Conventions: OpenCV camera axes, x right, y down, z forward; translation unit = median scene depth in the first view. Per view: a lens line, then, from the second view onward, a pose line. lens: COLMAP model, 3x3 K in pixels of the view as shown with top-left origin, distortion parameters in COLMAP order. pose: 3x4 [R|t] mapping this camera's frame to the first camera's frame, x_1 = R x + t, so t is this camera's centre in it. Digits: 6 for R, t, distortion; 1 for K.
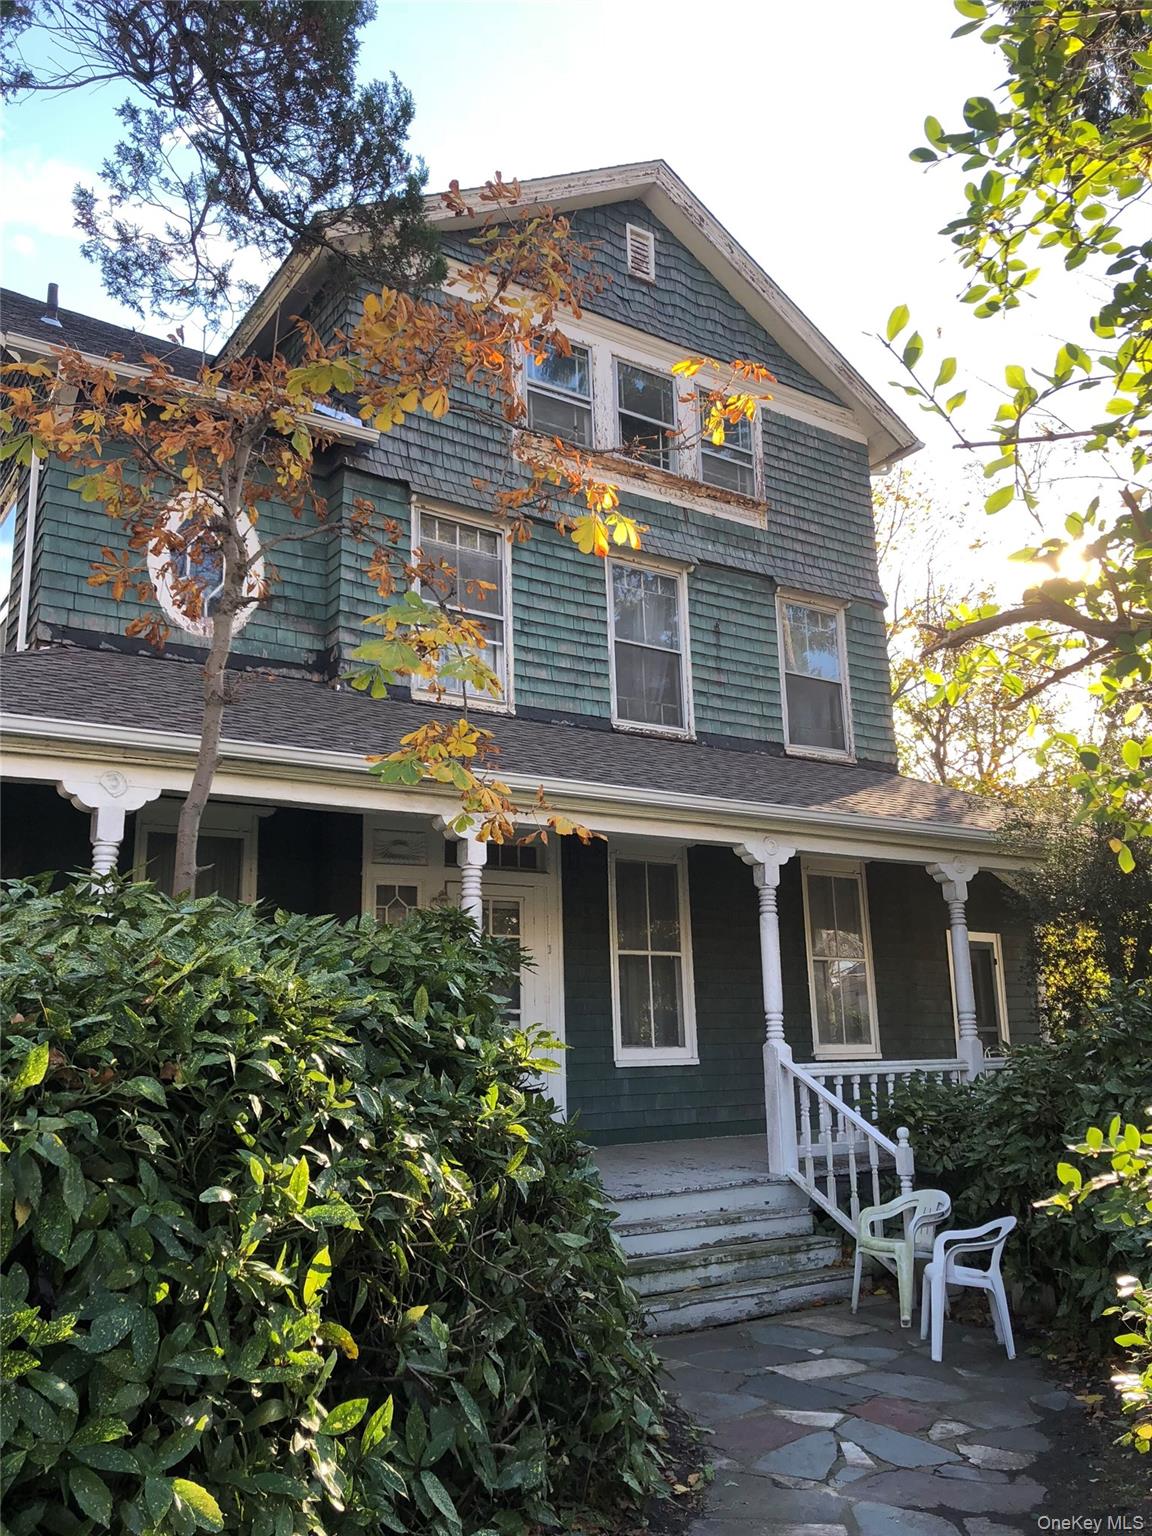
lens RADIAL K [[1244.4, 0, 576.0], [0, 1244.4, 768.0], [0, 0, 1]] dist [0.055960, -0.005127]
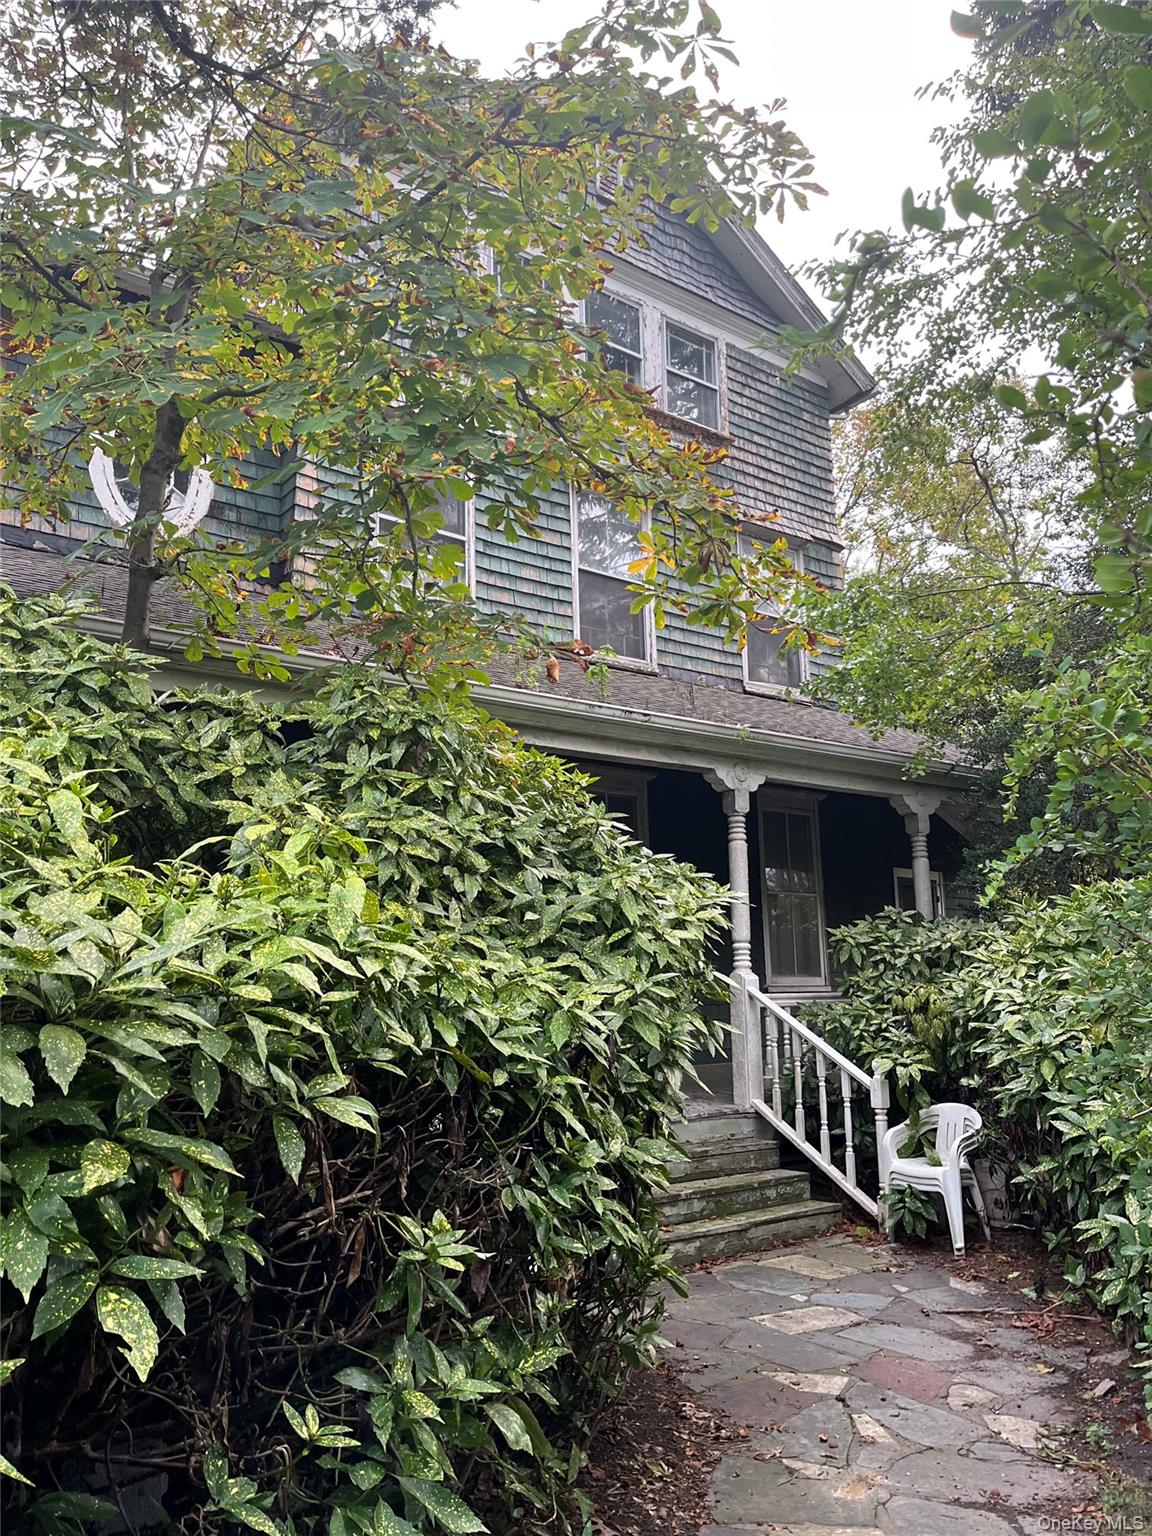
lens RADIAL K [[1149.1, 0, 576.7], [0, 1149.1, 773.8], [0, 0, 1]] dist [0.075320, -0.103802]
pose [[0.998739, 0.016461, 0.047418, -0.012411], [-0.018477, 0.998930, 0.042396, 0.024992], [-0.046669, -0.043219, 0.997975, 0.097284]]
